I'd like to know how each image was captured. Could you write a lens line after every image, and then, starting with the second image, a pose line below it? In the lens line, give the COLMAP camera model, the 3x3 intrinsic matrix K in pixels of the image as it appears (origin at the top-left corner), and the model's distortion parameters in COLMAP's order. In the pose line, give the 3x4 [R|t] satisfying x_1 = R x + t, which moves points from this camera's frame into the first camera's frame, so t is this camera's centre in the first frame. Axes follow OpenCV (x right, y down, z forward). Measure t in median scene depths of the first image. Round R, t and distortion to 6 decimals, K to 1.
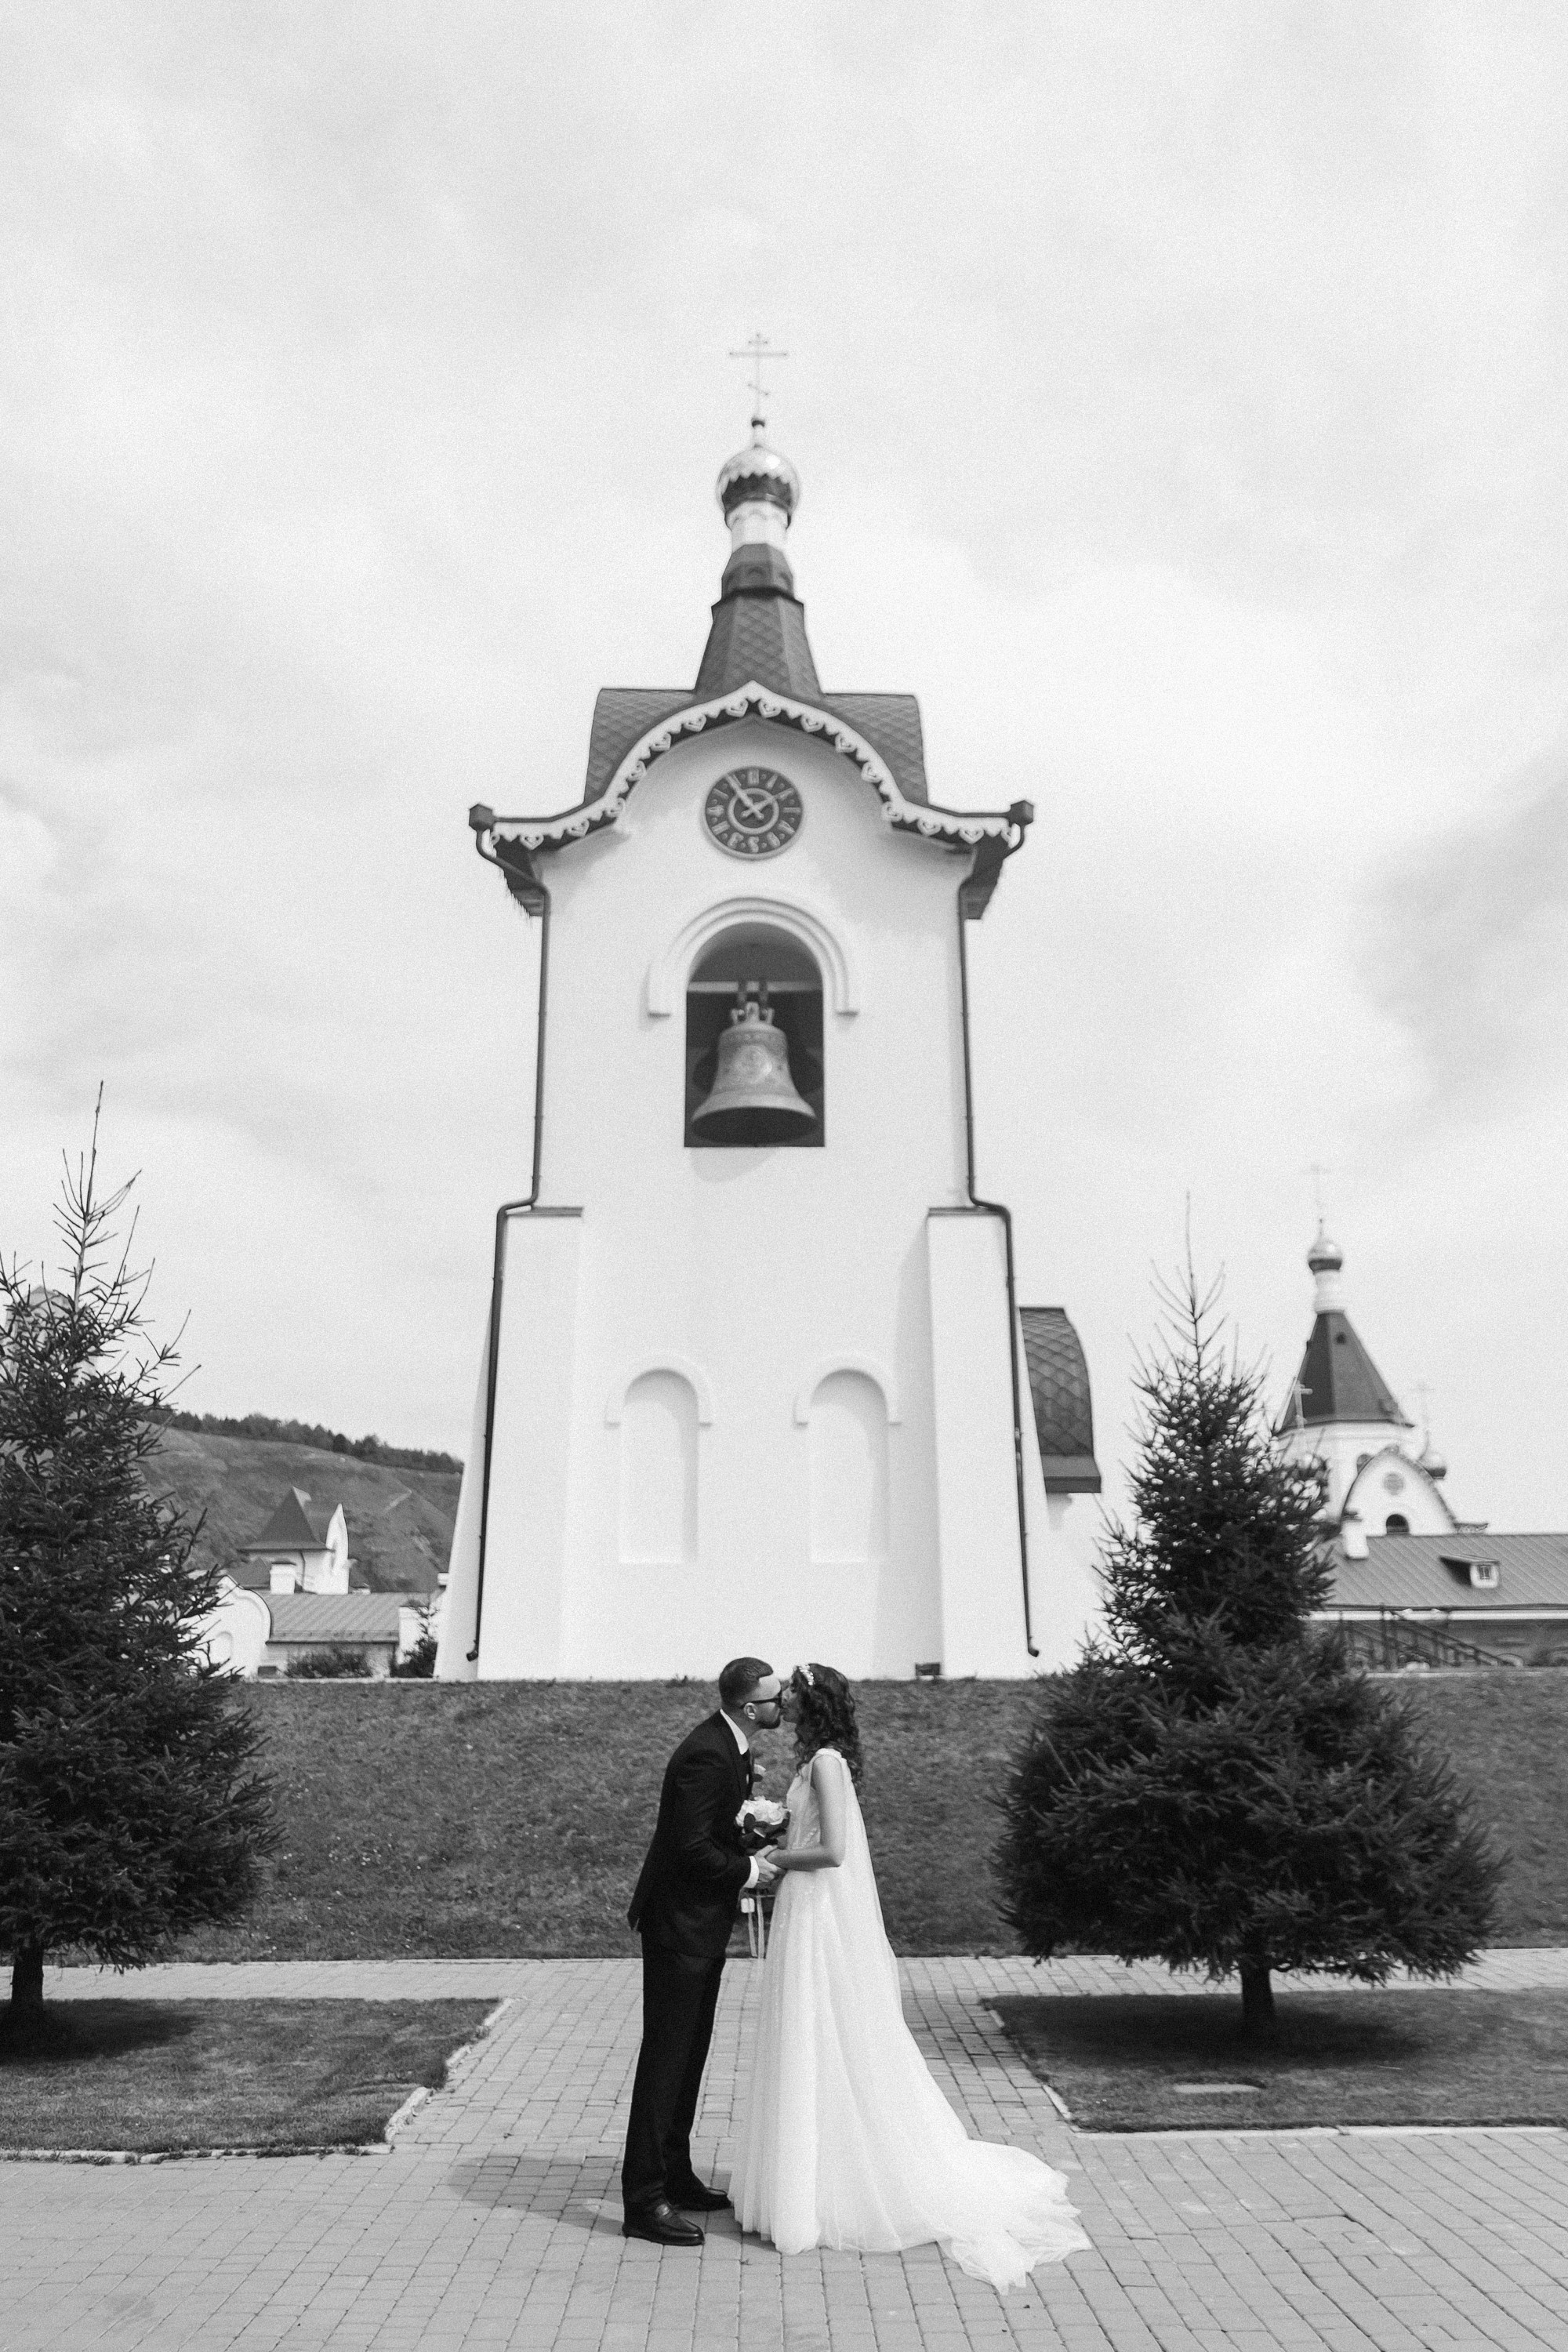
lens RADIAL K [[1808.3, 0, 780.7], [0, 1808.3, 1171.5], [0, 0, 1]] dist [0.006802, 0.012054]
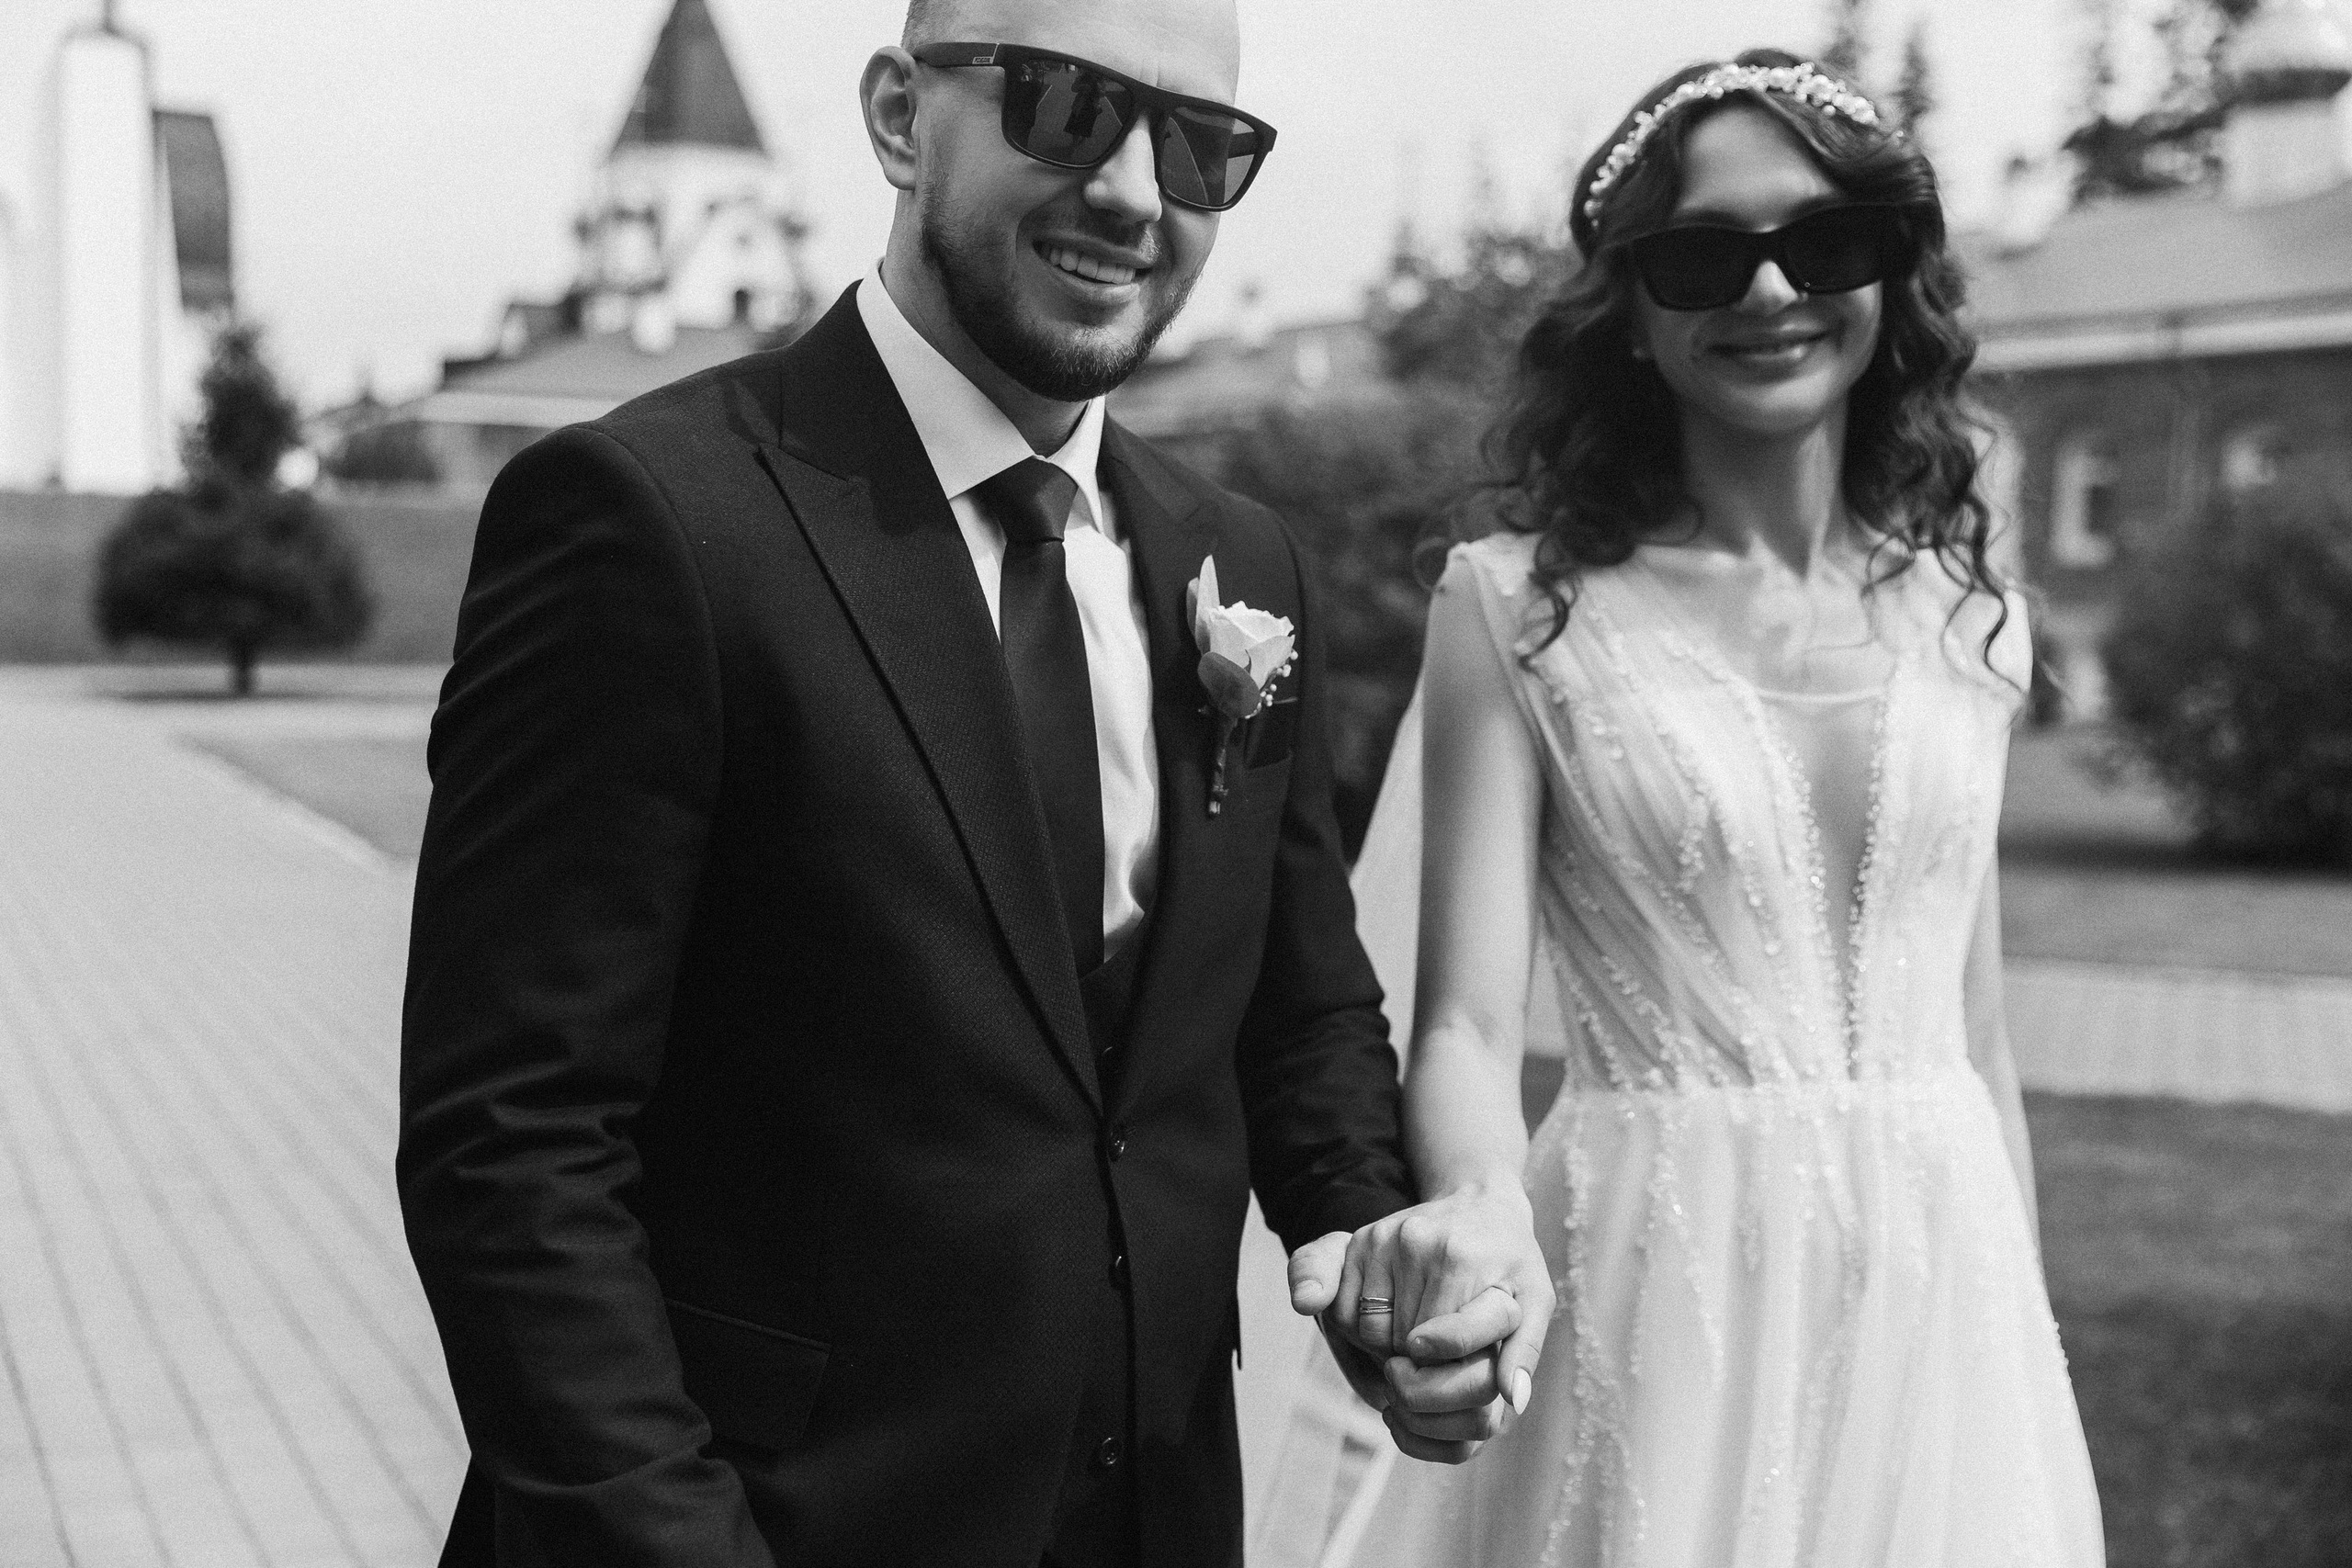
lens RADIAL K [[2967.1, 0, 1177.5], [0, 2967.1, 781.0], [0, 0, 1]] dist [-0.024535, 0.000000]
pose [[0.905430, 0.000496, 0.424496, -0.018033], [-0.154994, 0.931344, 0.329507, -0.075053], [-0.395188, -0.364140, 0.843344, -0.256477]]
